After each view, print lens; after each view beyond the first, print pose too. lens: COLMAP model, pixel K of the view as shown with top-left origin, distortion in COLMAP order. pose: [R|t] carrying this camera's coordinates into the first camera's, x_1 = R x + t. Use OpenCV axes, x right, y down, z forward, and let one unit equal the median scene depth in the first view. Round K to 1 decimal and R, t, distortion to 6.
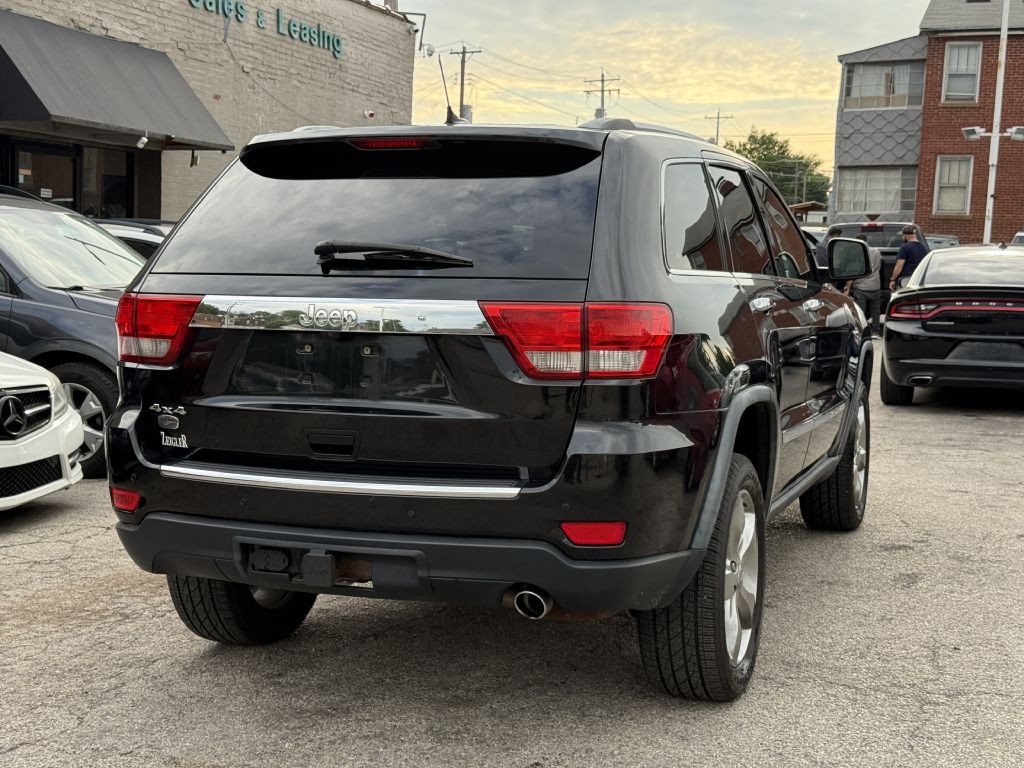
lens RADIAL K [[1416.2, 0, 512.0], [0, 1416.2, 384.0], [0, 0, 1]] dist [0.190008, -0.412603]
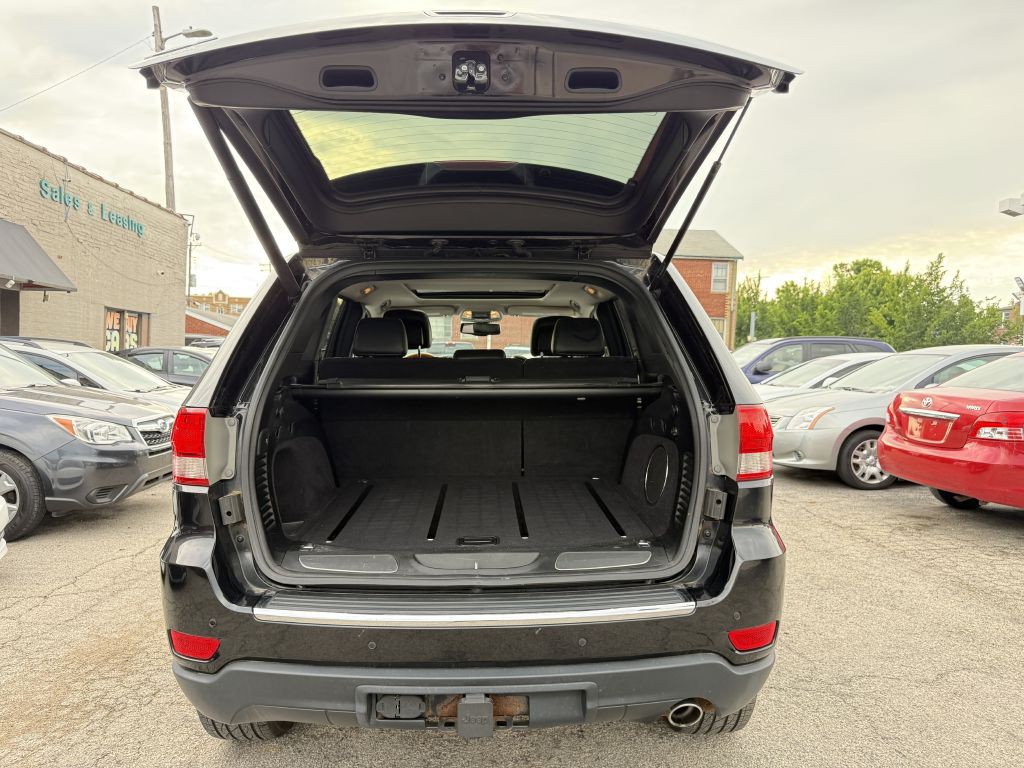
lens RADIAL K [[1416.2, 0, 512.0], [0, 1416.2, 384.0], [0, 0, 1]] dist [0.190008, -0.412603]
pose [[0.907288, -0.009384, 0.420406, -0.448782], [0.042727, 0.996634, -0.069966, -0.011601], [-0.418334, 0.081442, 0.904635, 0.157683]]
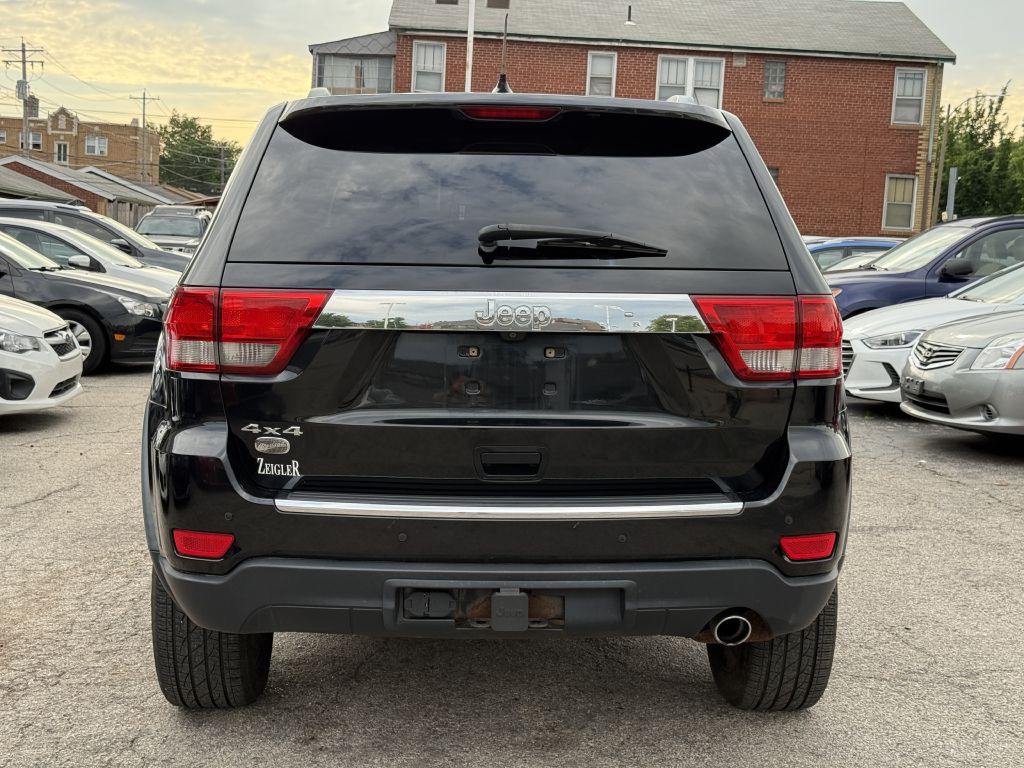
lens RADIAL K [[1416.2, 0, 512.0], [0, 1416.2, 384.0], [0, 0, 1]] dist [0.190008, -0.412603]
pose [[0.920266, -0.028754, 0.390236, -0.426623], [0.025237, 0.999582, 0.014138, -0.016261], [-0.390479, -0.003162, 0.920606, 0.200381]]
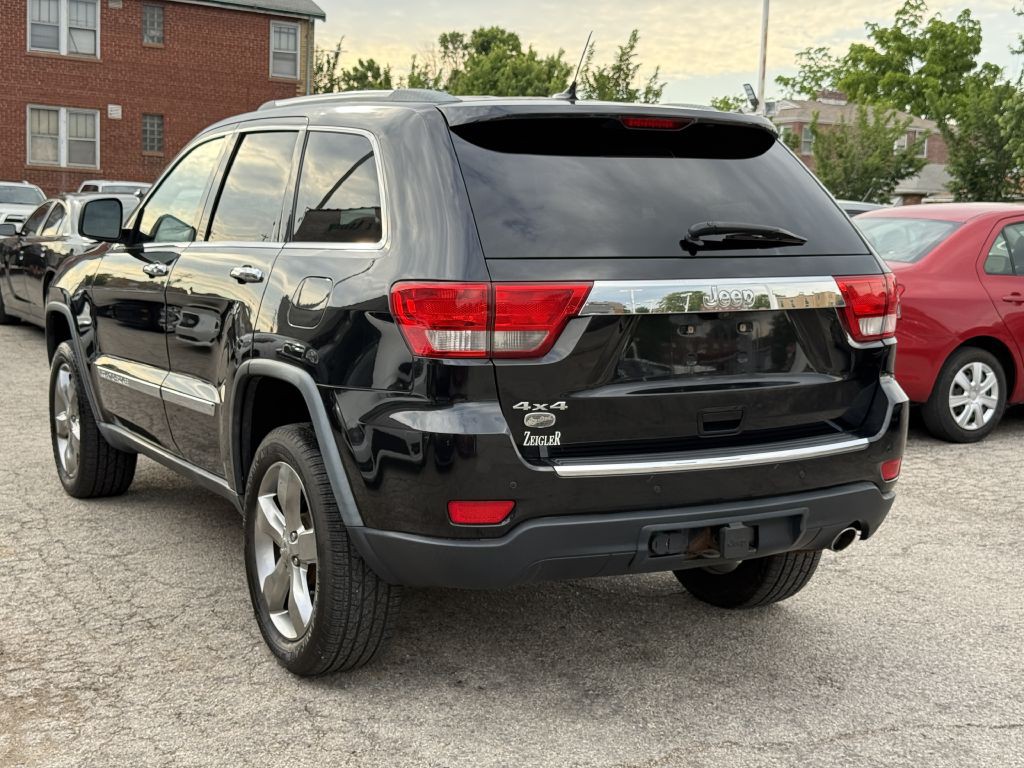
lens RADIAL K [[1416.2, 0, 512.0], [0, 1416.2, 384.0], [0, 0, 1]] dist [0.190008, -0.412603]
pose [[0.645209, -0.093816, 0.758224, -0.936640], [0.059735, 0.995589, 0.072354, -0.063318], [-0.761668, -0.001391, 0.647966, 0.417488]]
